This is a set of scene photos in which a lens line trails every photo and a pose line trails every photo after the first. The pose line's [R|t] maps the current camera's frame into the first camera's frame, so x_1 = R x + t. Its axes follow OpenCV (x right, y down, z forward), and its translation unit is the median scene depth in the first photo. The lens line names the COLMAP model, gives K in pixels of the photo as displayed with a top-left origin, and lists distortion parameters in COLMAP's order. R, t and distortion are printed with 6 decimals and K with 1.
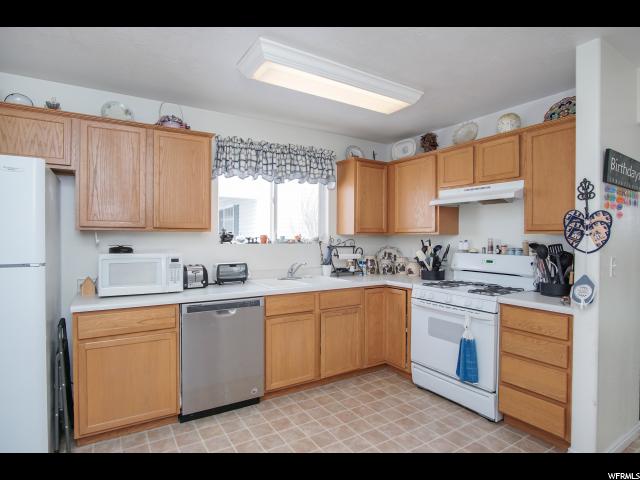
lens RADIAL K [[349.4, 0, 305.6], [0, 349.4, 238.3], [0, 0, 1]] dist [-0.014777, 0.001660]
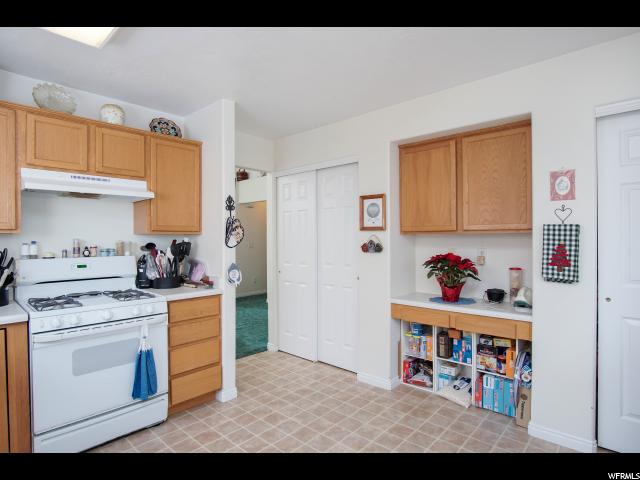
lens RADIAL K [[349.4, 0, 310.7], [0, 349.4, 240.1], [0, 0, 1]] dist [-0.014777, 0.001660]
pose [[-0.268942, -0.011264, 0.963090, -0.763750], [0.005994, 0.999893, 0.013369, -0.007990], [-0.963138, 0.009368, -0.268846, 1.240009]]
